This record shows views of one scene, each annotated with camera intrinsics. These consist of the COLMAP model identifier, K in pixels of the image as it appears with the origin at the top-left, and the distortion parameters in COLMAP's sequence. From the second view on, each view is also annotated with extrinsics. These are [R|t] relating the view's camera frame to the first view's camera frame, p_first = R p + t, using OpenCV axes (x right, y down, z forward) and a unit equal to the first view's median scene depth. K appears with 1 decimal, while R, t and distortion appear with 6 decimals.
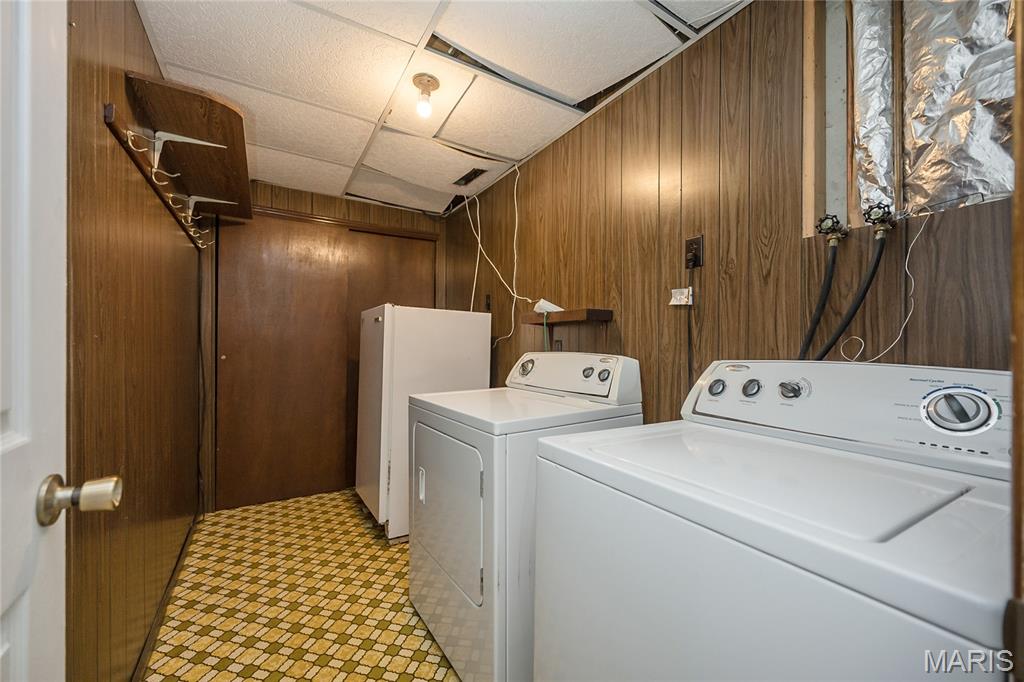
lens RADIAL K [[404.0, 0, 516.3], [0, 404.0, 342.9], [0, 0, 1]] dist [0.000277, -0.000360]
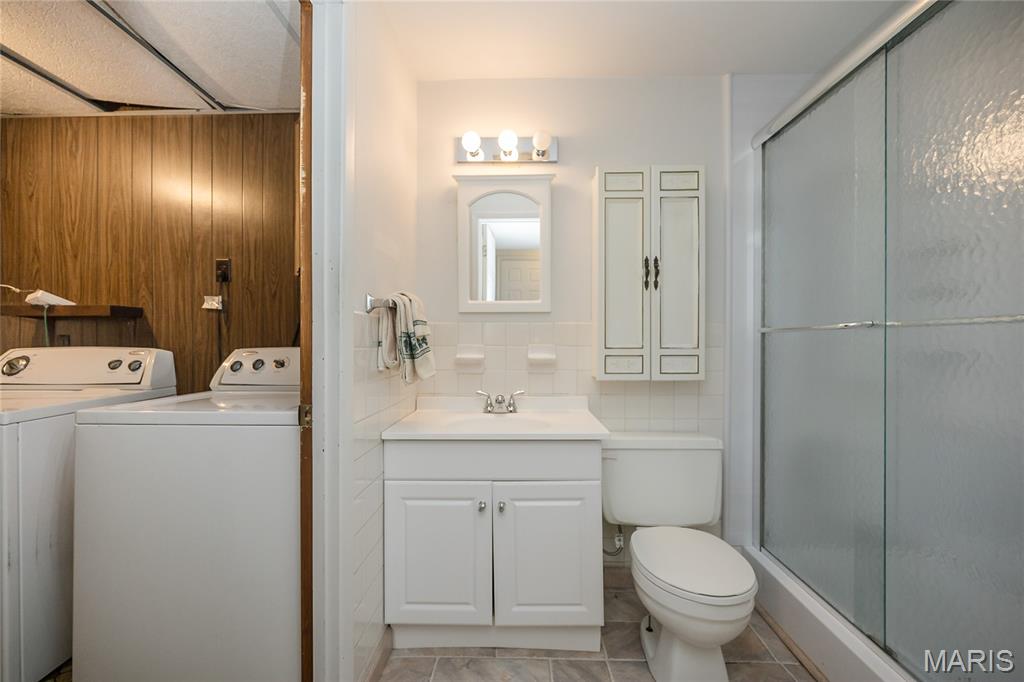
lens RADIAL K [[404.0, 0, 516.2], [0, 404.0, 340.0], [0, 0, 1]] dist [0.000277, -0.000360]
pose [[0.539121, -0.007297, 0.842197, -0.163434], [0.002084, 0.999971, 0.007330, 0.000372], [-0.842226, -0.002197, 0.539120, -0.527798]]
